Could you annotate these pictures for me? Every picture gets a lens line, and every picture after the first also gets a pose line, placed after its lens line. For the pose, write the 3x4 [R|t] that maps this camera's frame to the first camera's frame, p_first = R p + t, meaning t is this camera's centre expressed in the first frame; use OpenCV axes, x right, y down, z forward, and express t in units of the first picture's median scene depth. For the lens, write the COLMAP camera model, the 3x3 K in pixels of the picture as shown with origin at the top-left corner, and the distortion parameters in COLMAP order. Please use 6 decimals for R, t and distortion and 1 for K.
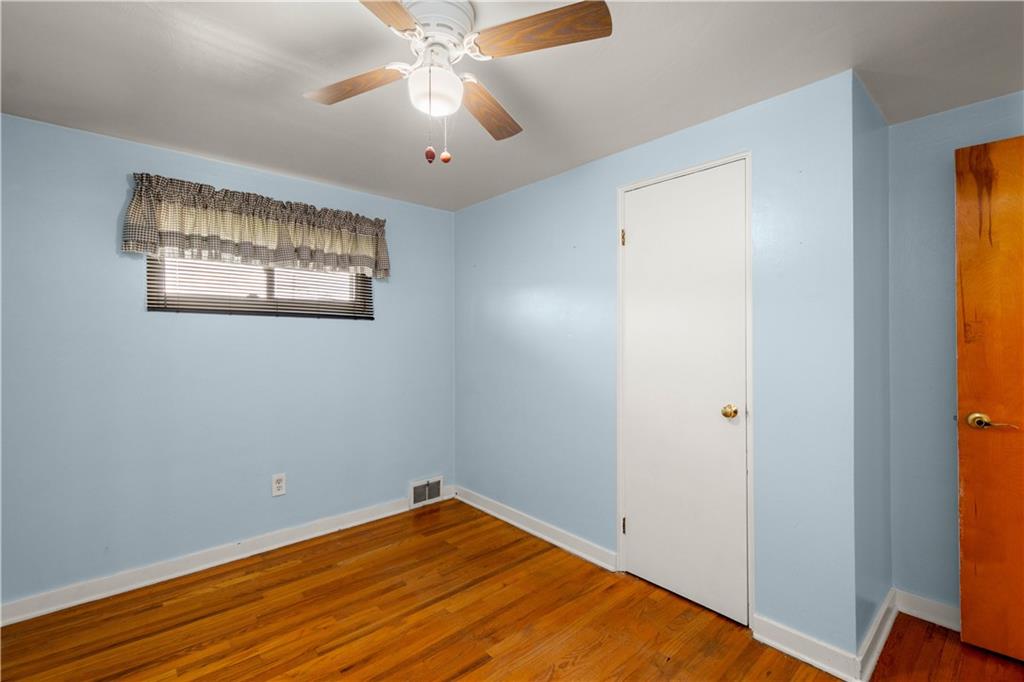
lens RADIAL K [[453.3, 0, 513.9], [0, 453.3, 339.6], [0, 0, 1]] dist [0.008789, -0.000630]
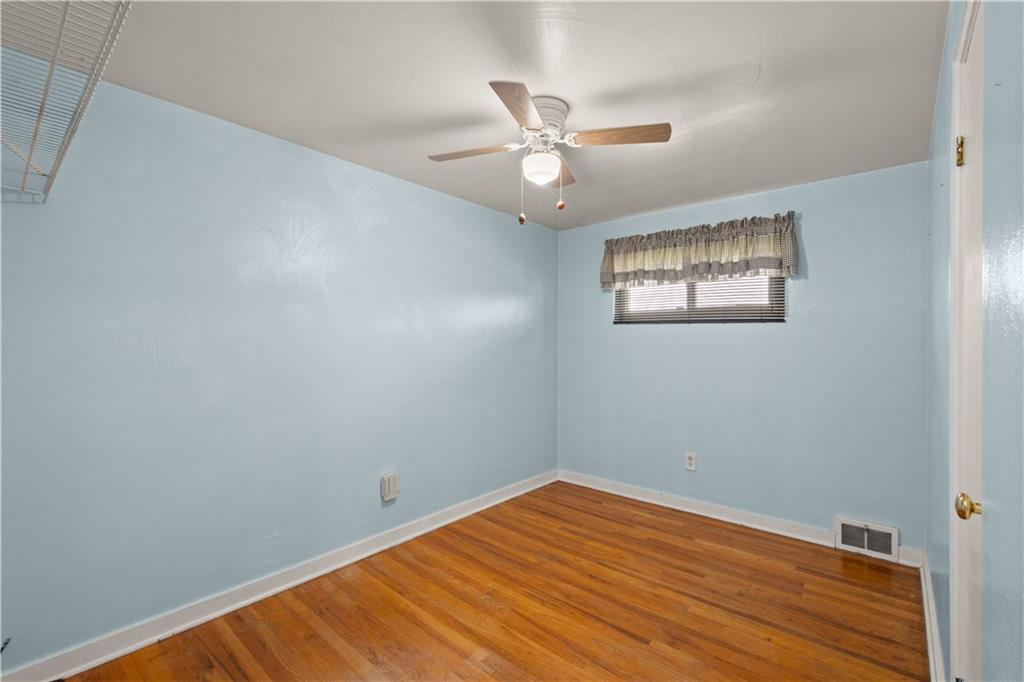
lens RADIAL K [[453.3, 0, 513.9], [0, 453.3, 339.6], [0, 0, 1]] dist [0.008789, -0.000630]
pose [[0.140982, -0.003325, -0.990007, 0.687912], [-0.011692, 0.999919, -0.005023, 0.006065], [0.989943, 0.012283, 0.140932, 0.393738]]
